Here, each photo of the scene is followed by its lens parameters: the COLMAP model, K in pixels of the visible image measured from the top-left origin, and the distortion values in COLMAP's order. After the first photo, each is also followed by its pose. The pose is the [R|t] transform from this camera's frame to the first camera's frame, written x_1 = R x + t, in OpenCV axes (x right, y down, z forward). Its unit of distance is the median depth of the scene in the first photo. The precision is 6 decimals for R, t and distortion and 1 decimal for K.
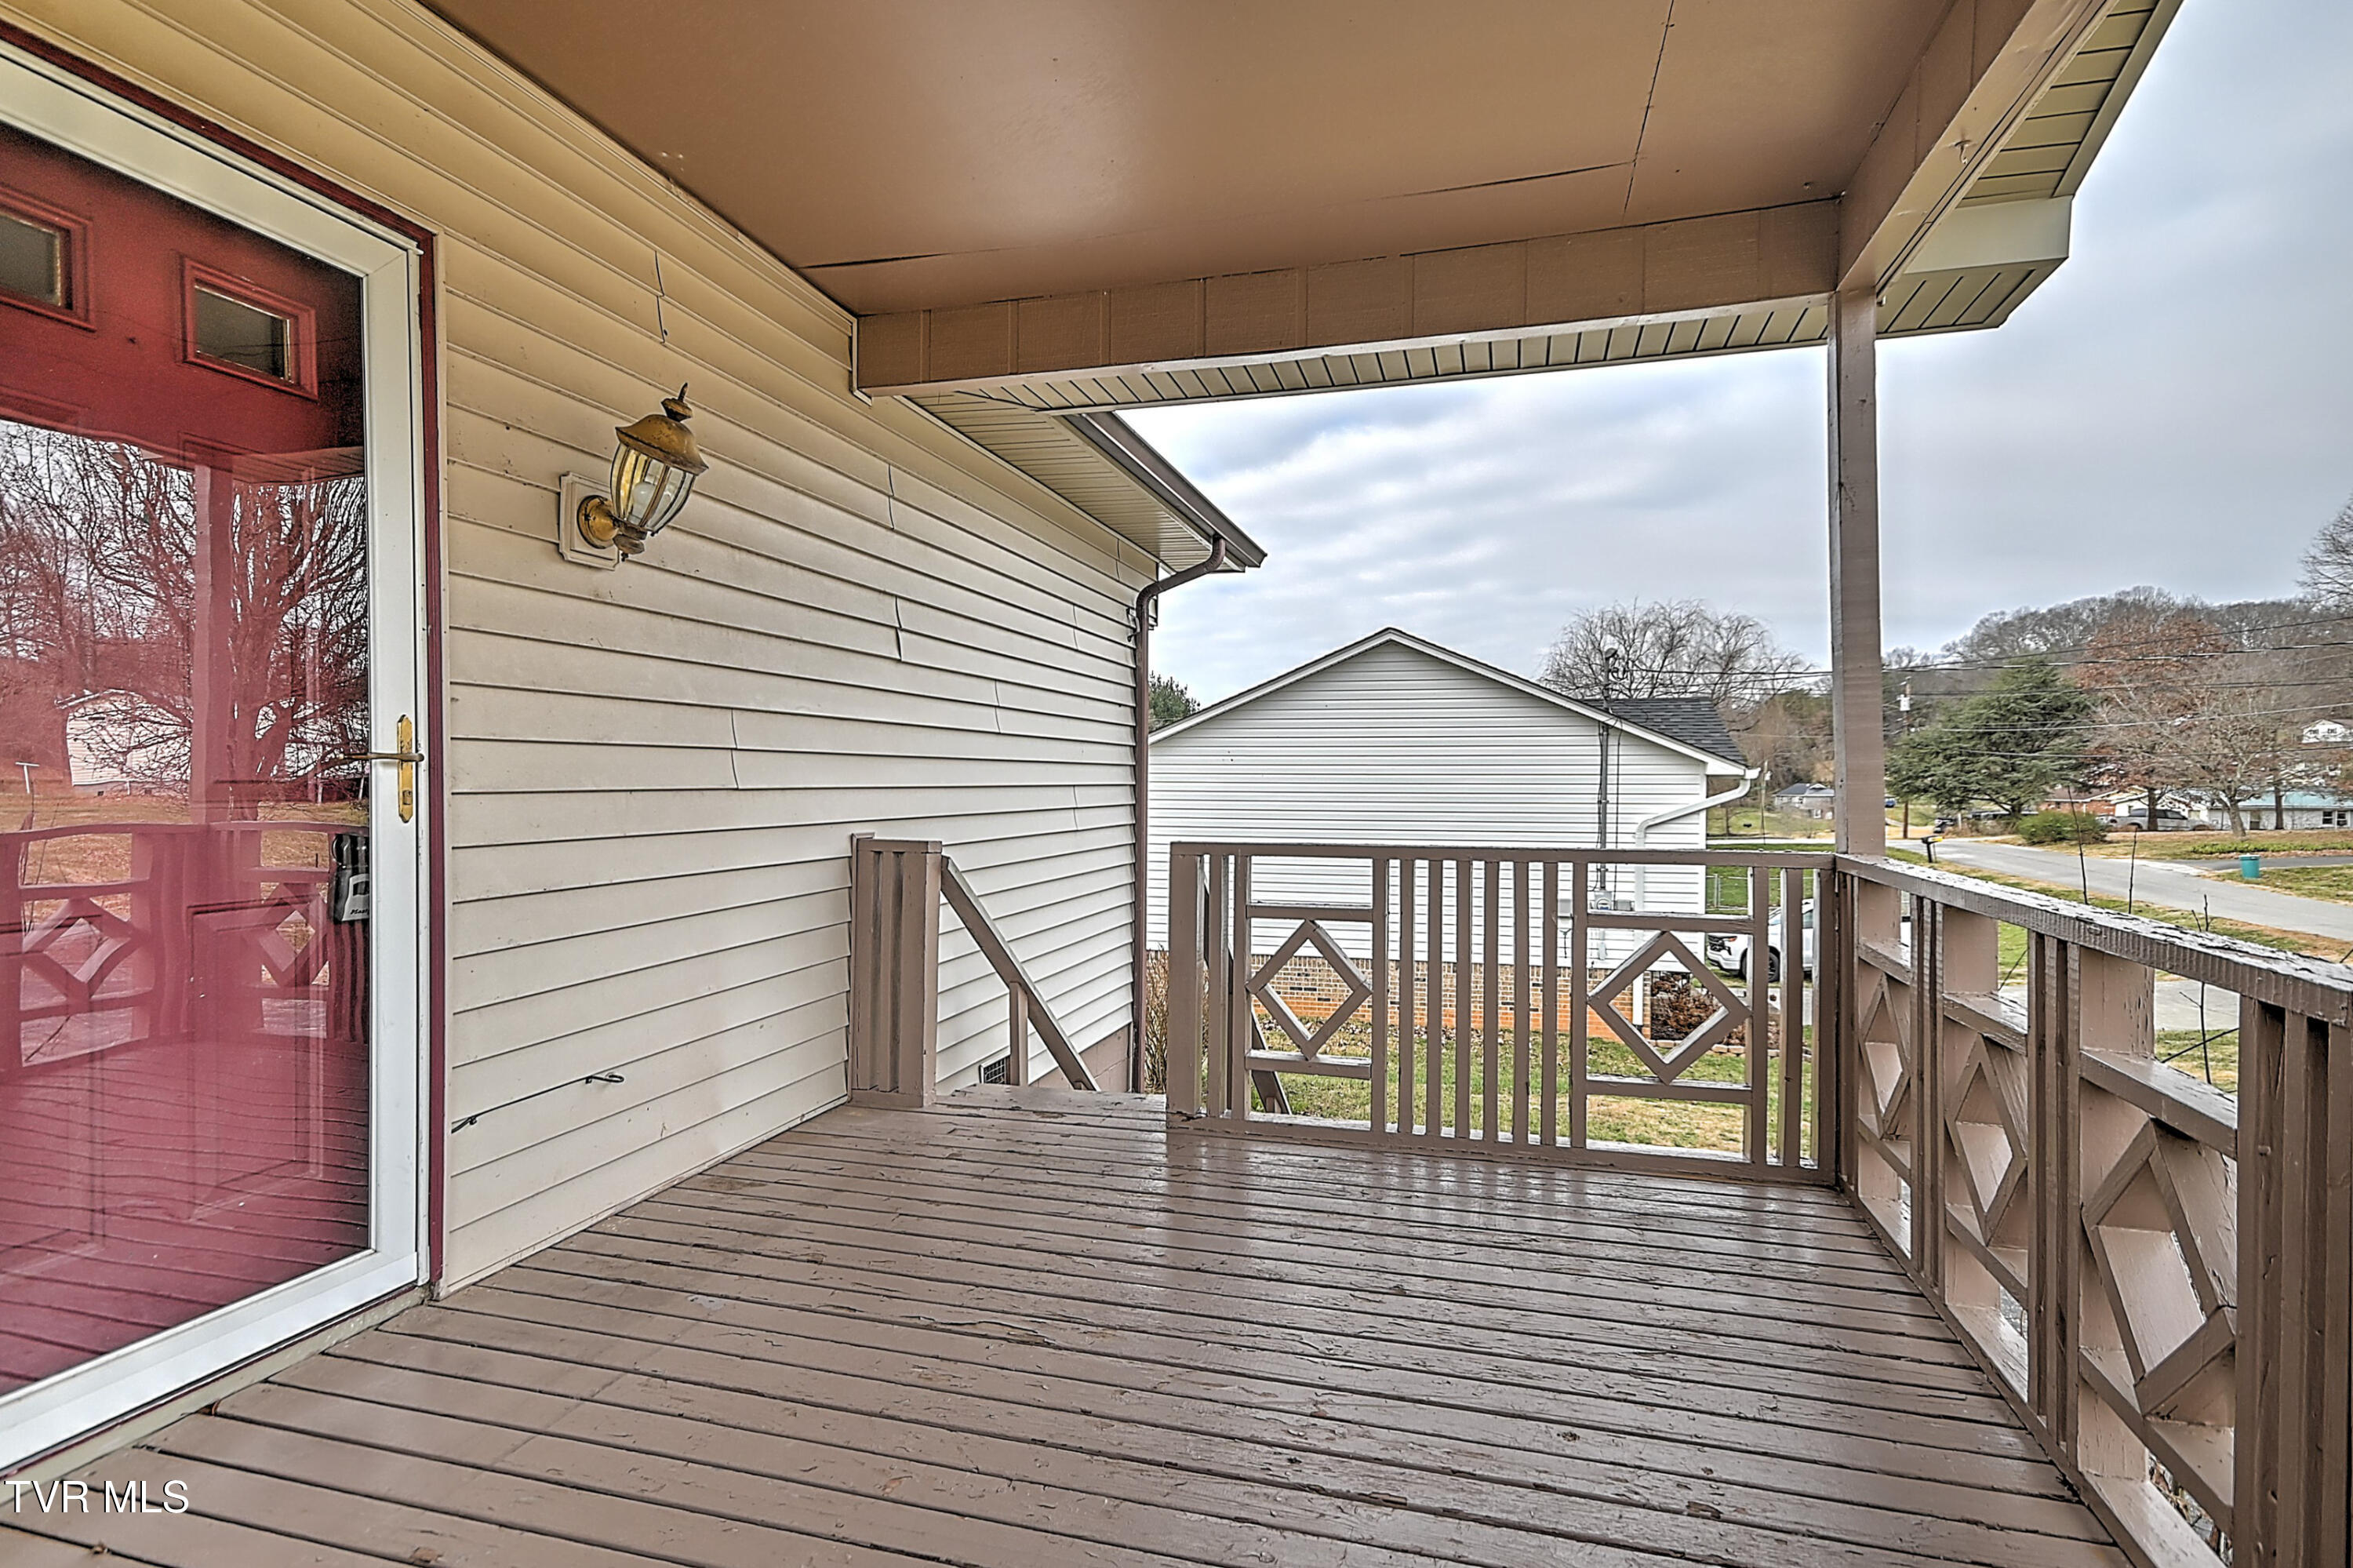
lens RADIAL K [[1195.6, 0, 1176.5], [0, 1195.6, 784.0], [0, 0, 1]] dist [0.005969, 0.001197]
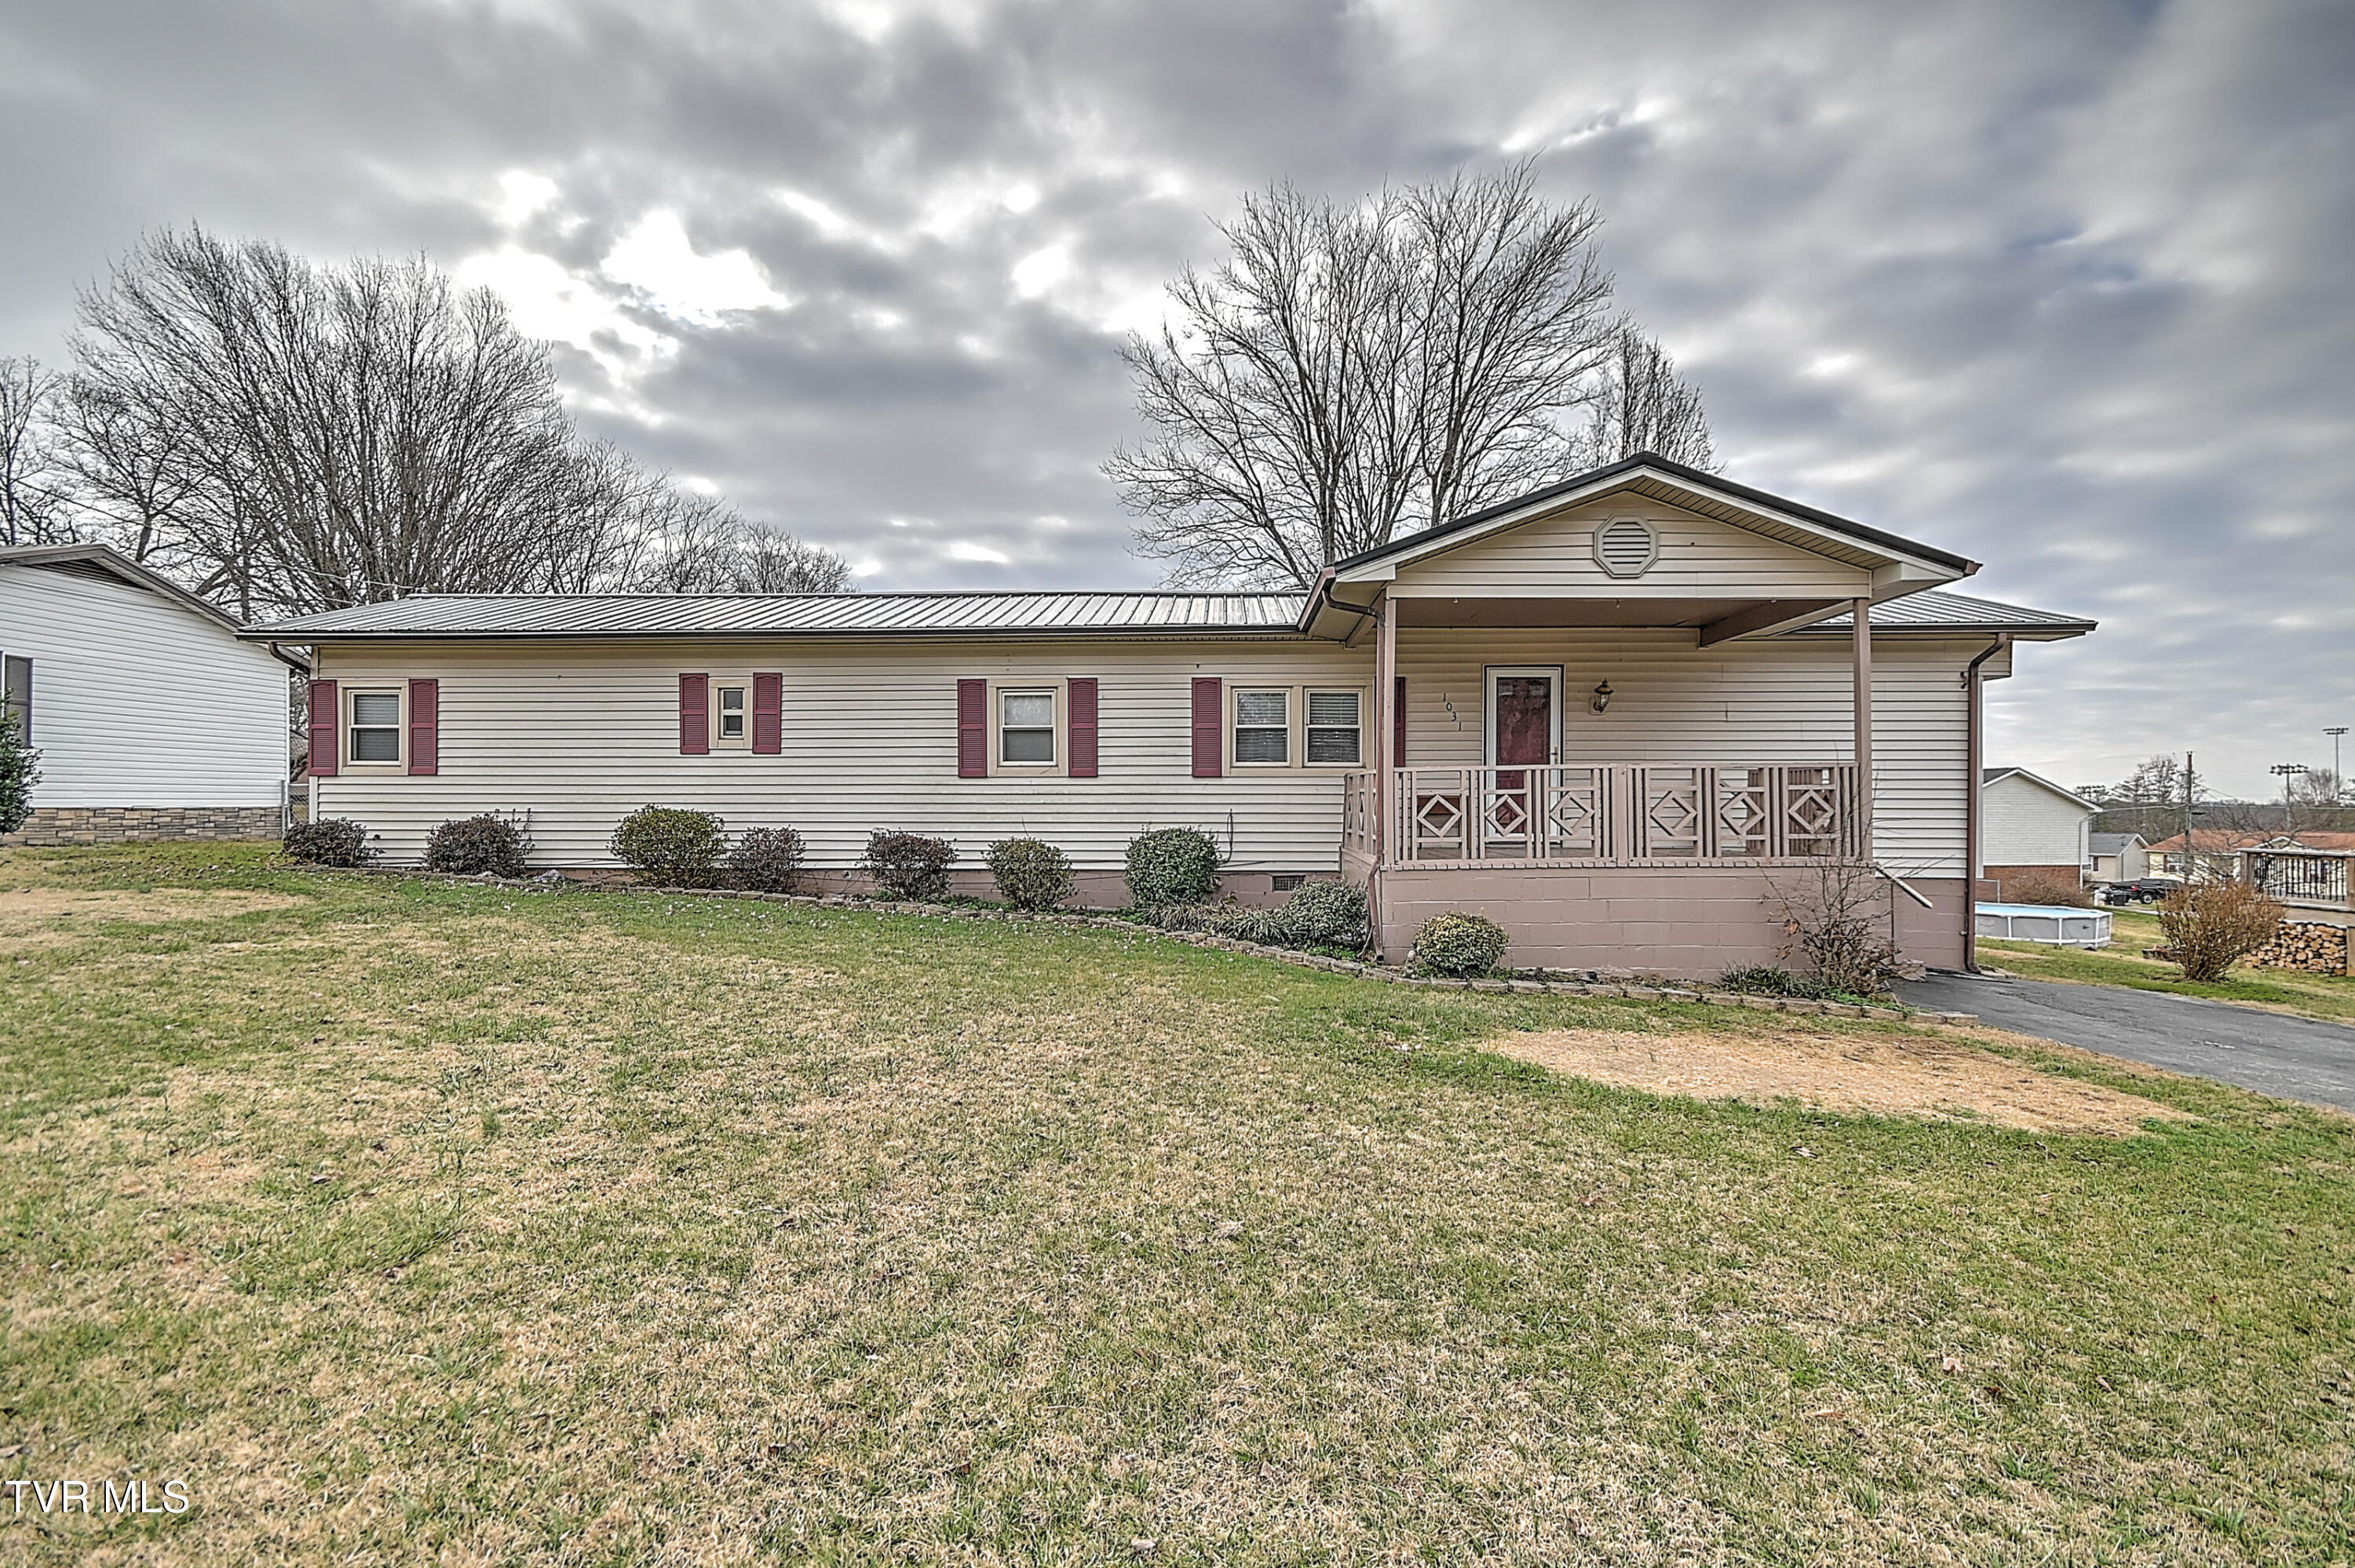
lens RADIAL K [[1053.1, 0, 1177.5], [0, 1053.1, 784.0], [0, 0, 1]] dist [0.008336, -0.000937]
pose [[0.227842, -0.016853, -0.973552, 3.251206], [-0.007479, 0.999790, -0.019058, 0.199953], [0.973669, 0.011623, 0.227668, -1.654319]]
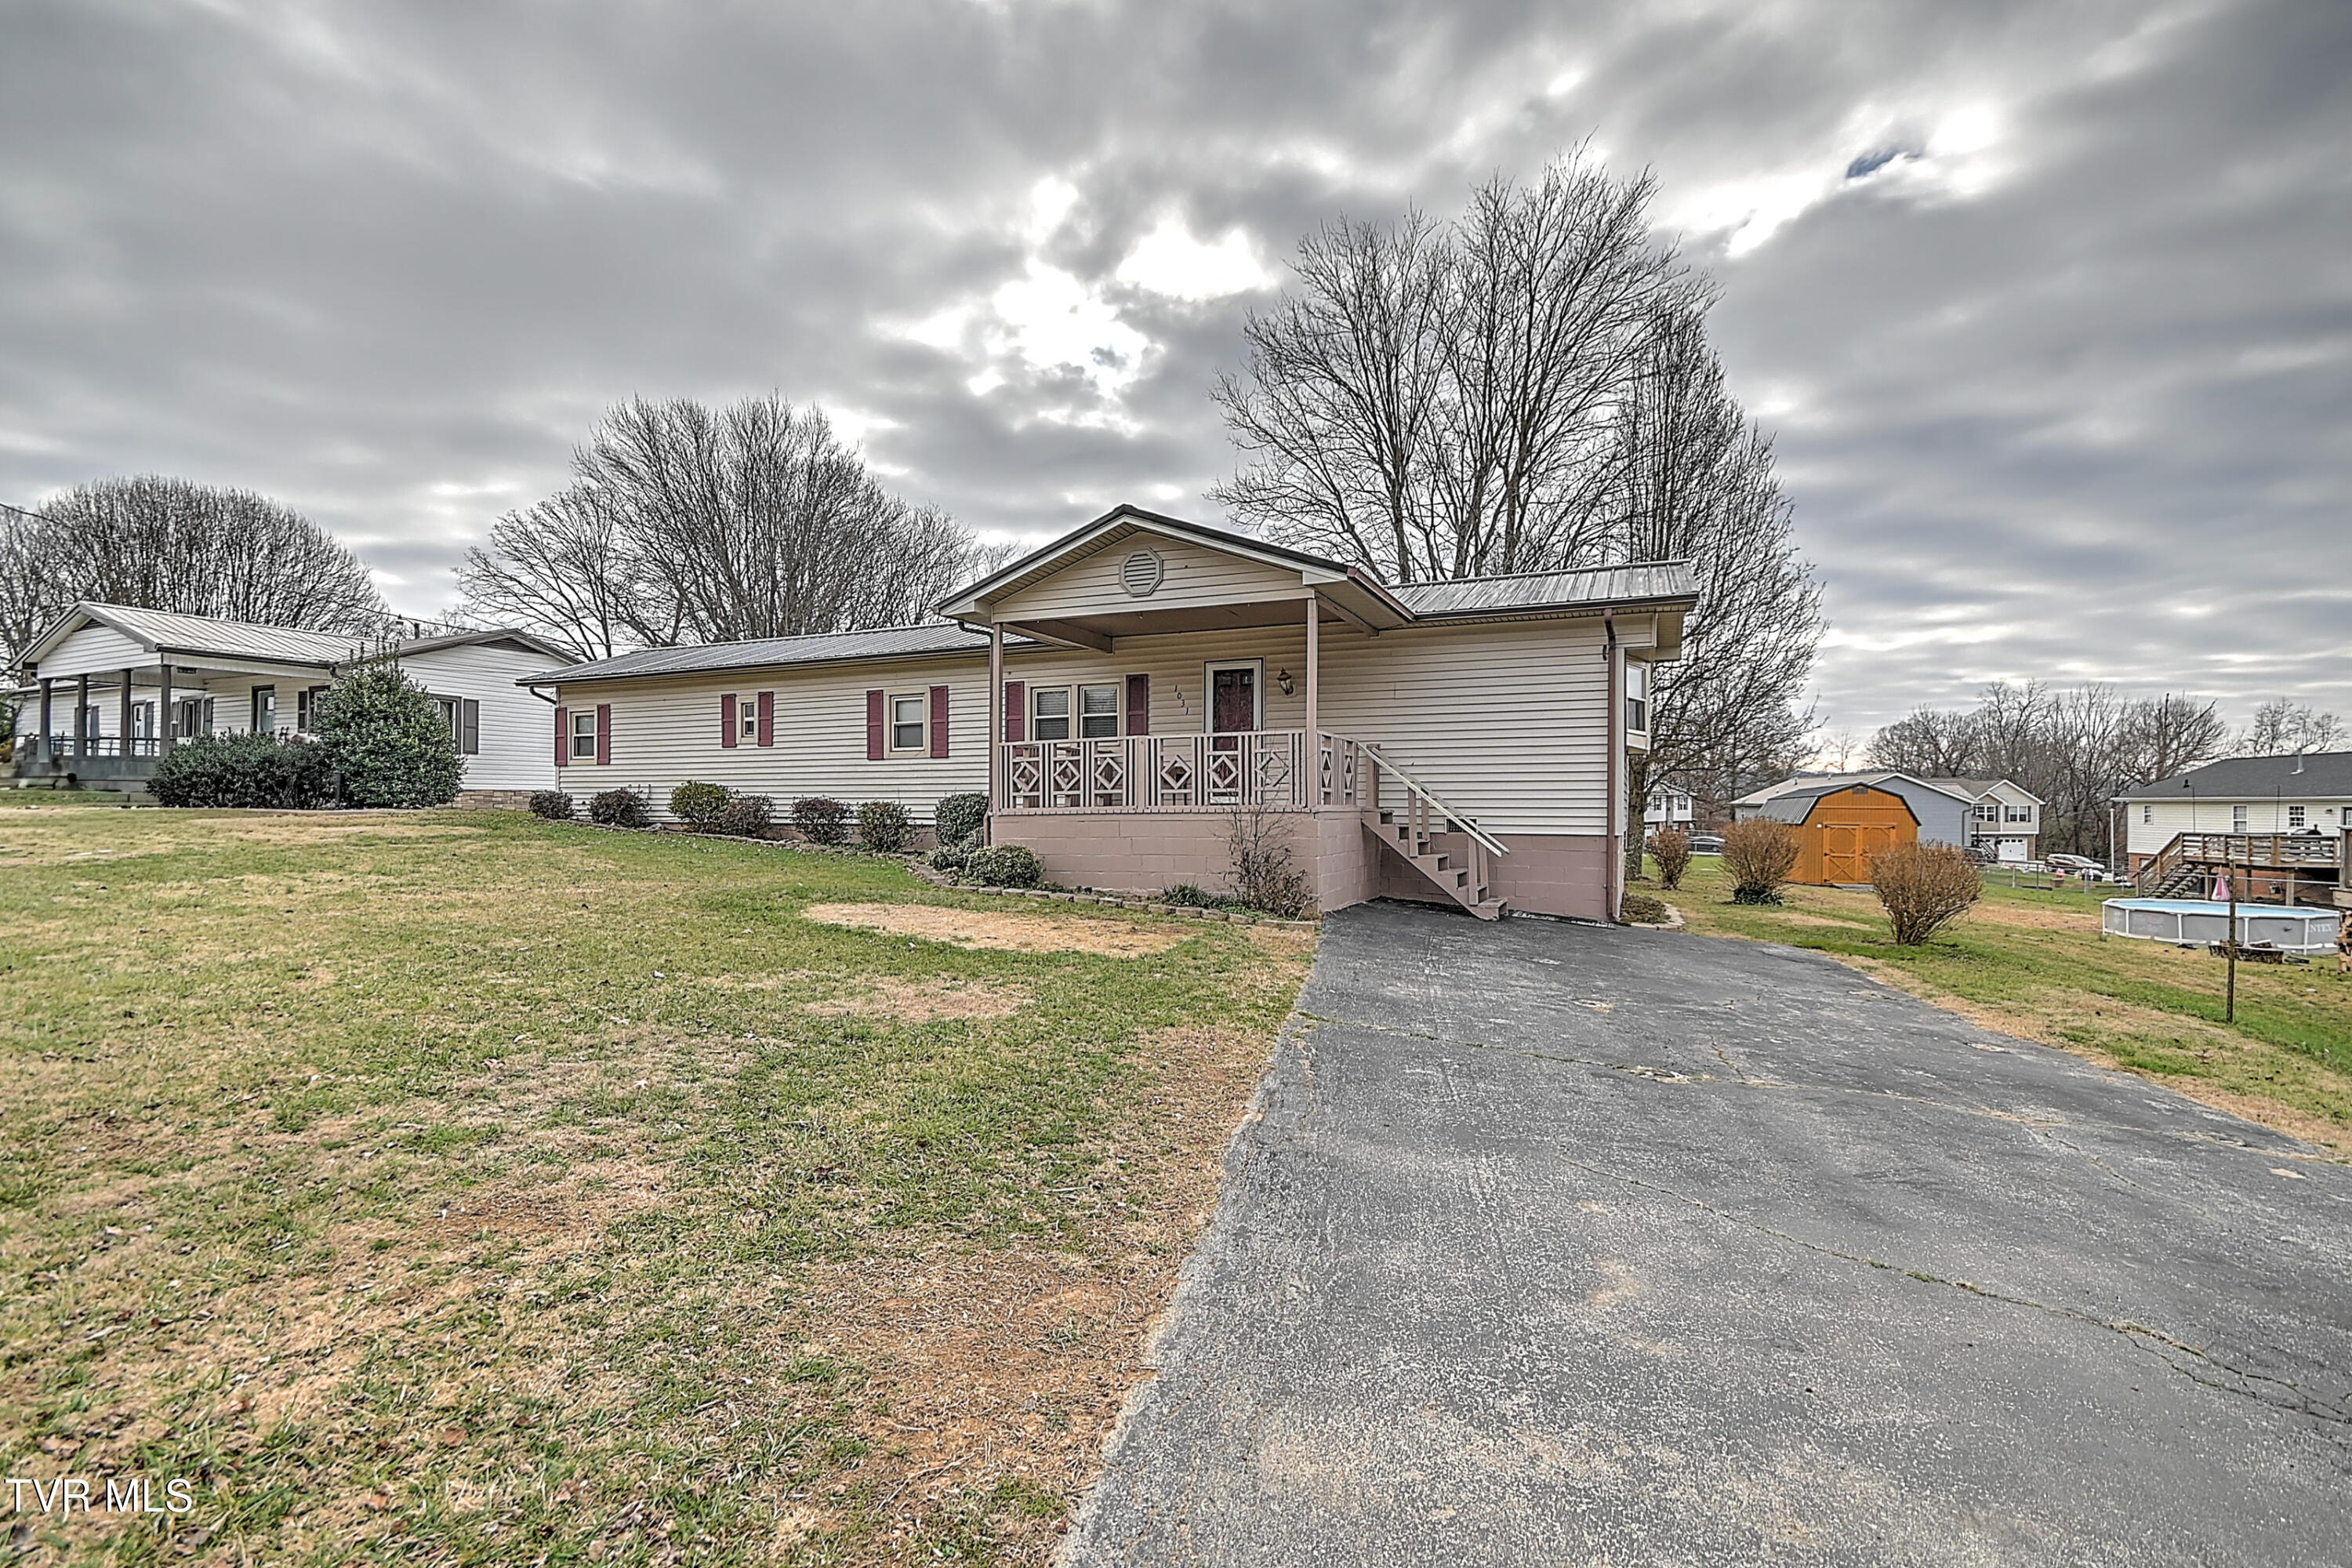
lens RADIAL K [[1057.5, 0, 1177.3], [0, 1057.5, 796.6], [0, 0, 1]] dist [0.010166, -0.000770]
pose [[-0.157373, -0.005736, -0.987523, 4.650751], [-0.005280, 0.999974, -0.004967, 0.333647], [0.987525, 0.004432, -0.157400, 1.208362]]
